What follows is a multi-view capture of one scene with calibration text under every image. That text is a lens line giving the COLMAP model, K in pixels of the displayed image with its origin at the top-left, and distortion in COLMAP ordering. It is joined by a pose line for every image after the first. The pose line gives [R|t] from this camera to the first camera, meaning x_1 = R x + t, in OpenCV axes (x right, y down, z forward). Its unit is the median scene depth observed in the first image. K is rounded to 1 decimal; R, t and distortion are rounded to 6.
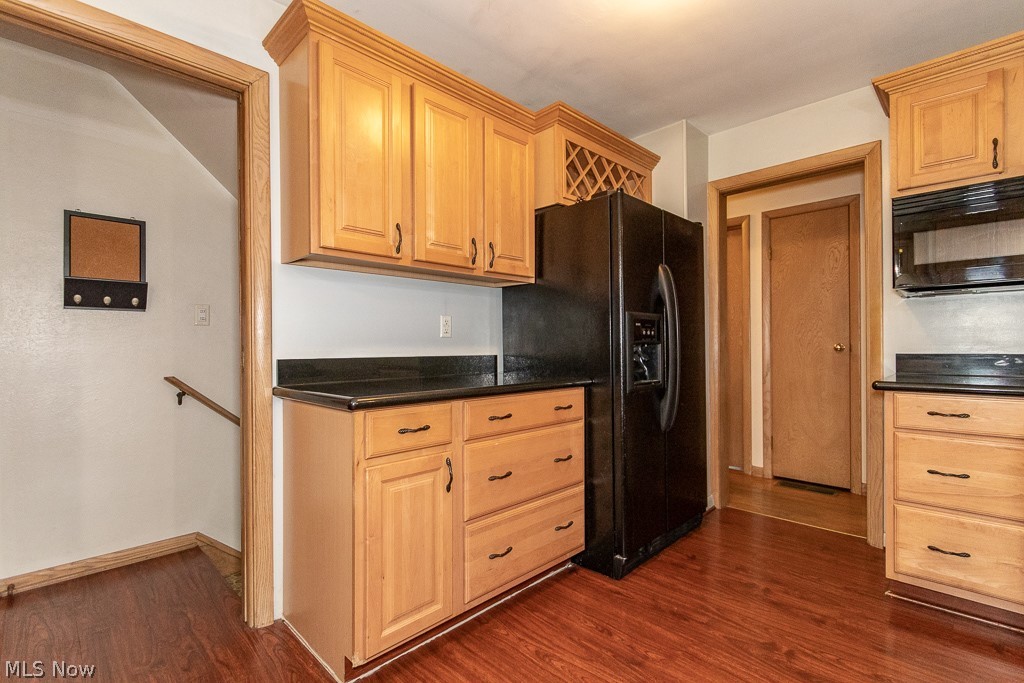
lens RADIAL K [[467.6, 0, 505.7], [0, 467.6, 343.9], [0, 0, 1]] dist [0.008070, -0.002055]
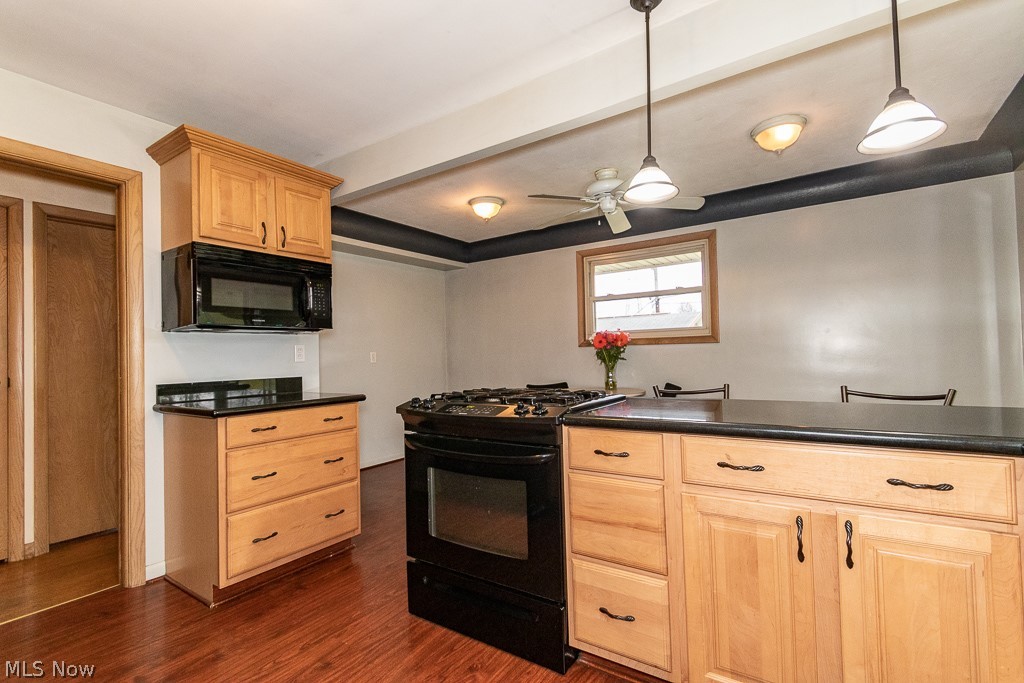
lens RADIAL K [[467.6, 0, 518.3], [0, 467.6, 344.2], [0, 0, 1]] dist [0.008070, -0.002055]
pose [[-0.178007, 0.035064, 0.983404, -0.334517], [0.022466, 0.999249, -0.031562, -0.018134], [-0.983773, 0.016474, -0.178661, 0.412218]]
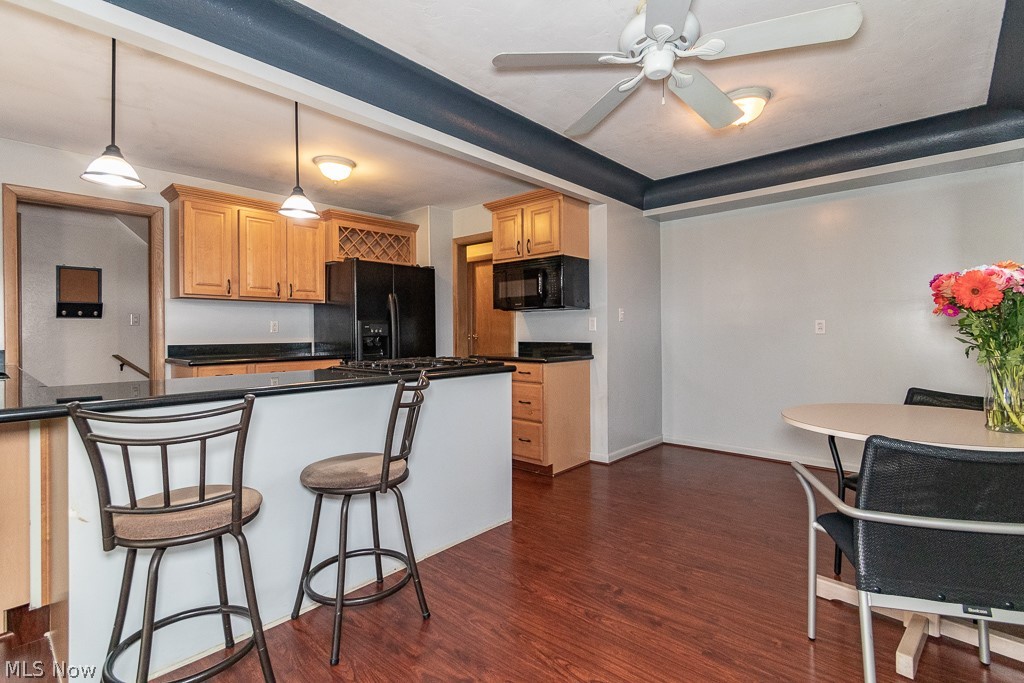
lens RADIAL K [[467.6, 0, 502.9], [0, 467.6, 328.0], [0, 0, 1]] dist [0.008070, -0.002055]
pose [[0.998700, 0.000104, 0.050970, 0.729558], [0.000009, 0.999998, -0.002211, -0.031446], [-0.050971, 0.002209, 0.998698, -0.944927]]
